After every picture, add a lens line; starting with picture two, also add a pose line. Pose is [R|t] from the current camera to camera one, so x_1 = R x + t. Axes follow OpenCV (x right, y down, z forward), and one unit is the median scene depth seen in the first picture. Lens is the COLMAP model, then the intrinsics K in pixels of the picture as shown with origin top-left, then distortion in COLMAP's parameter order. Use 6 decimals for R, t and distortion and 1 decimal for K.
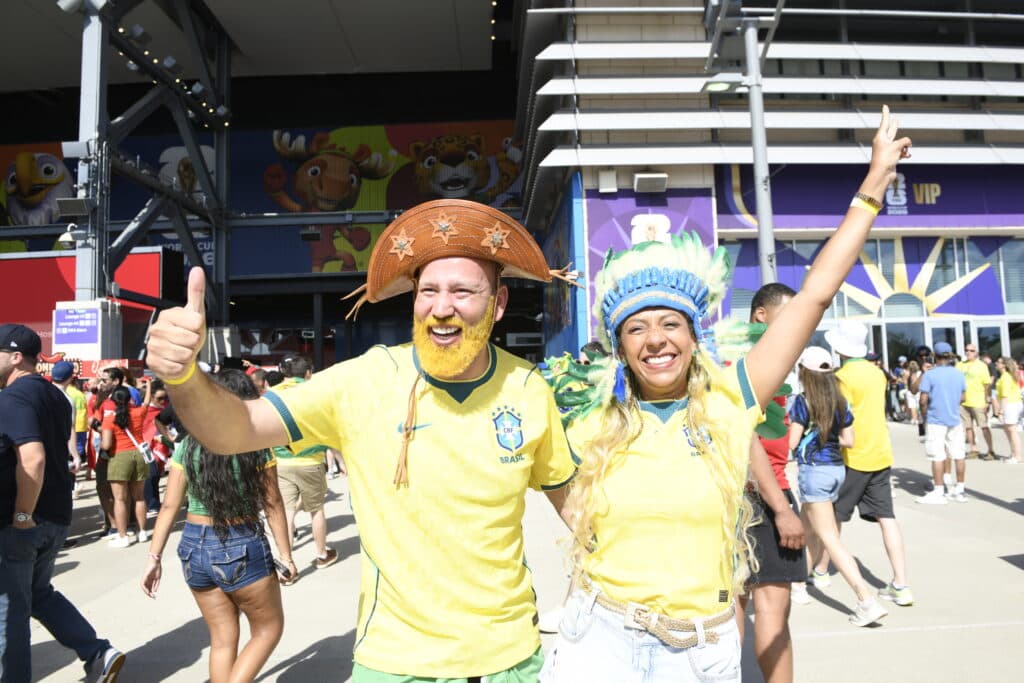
lens RADIAL K [[744.2, 0, 521.7], [0, 744.2, 340.7], [0, 0, 1]] dist [-0.053451, -0.001804]
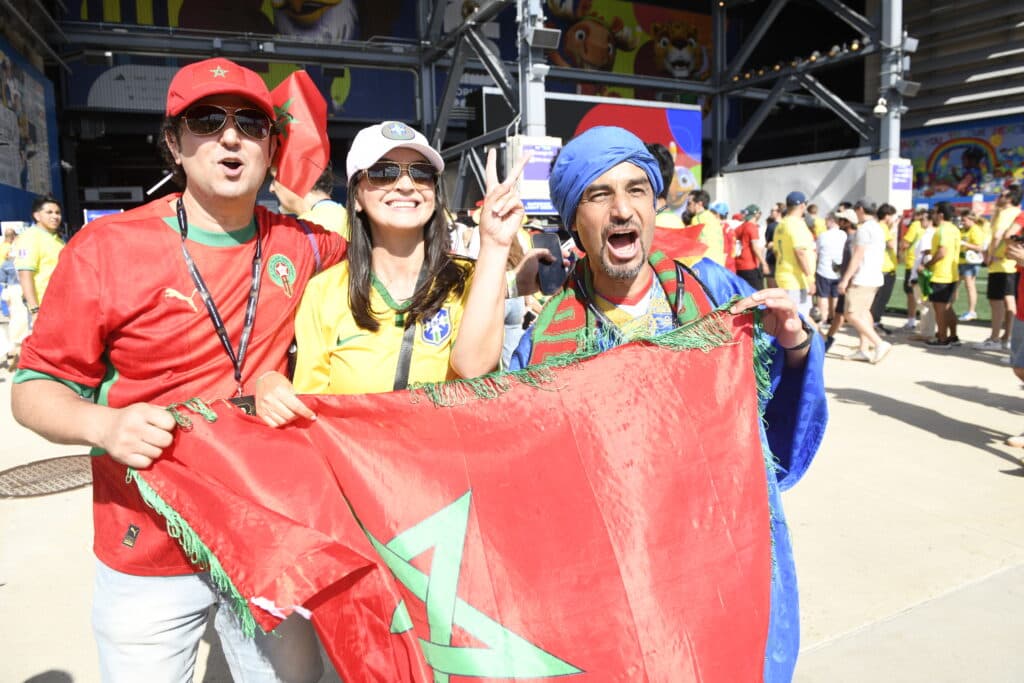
lens RADIAL K [[744.2, 0, 489.6], [0, 744.2, 341.8], [0, 0, 1]] dist [-0.053451, -0.001804]
pose [[0.872563, -0.058179, 0.485024, -2.089024], [-0.028622, 0.985088, 0.169654, 0.080995], [-0.487662, -0.161916, 0.857887, 0.121654]]
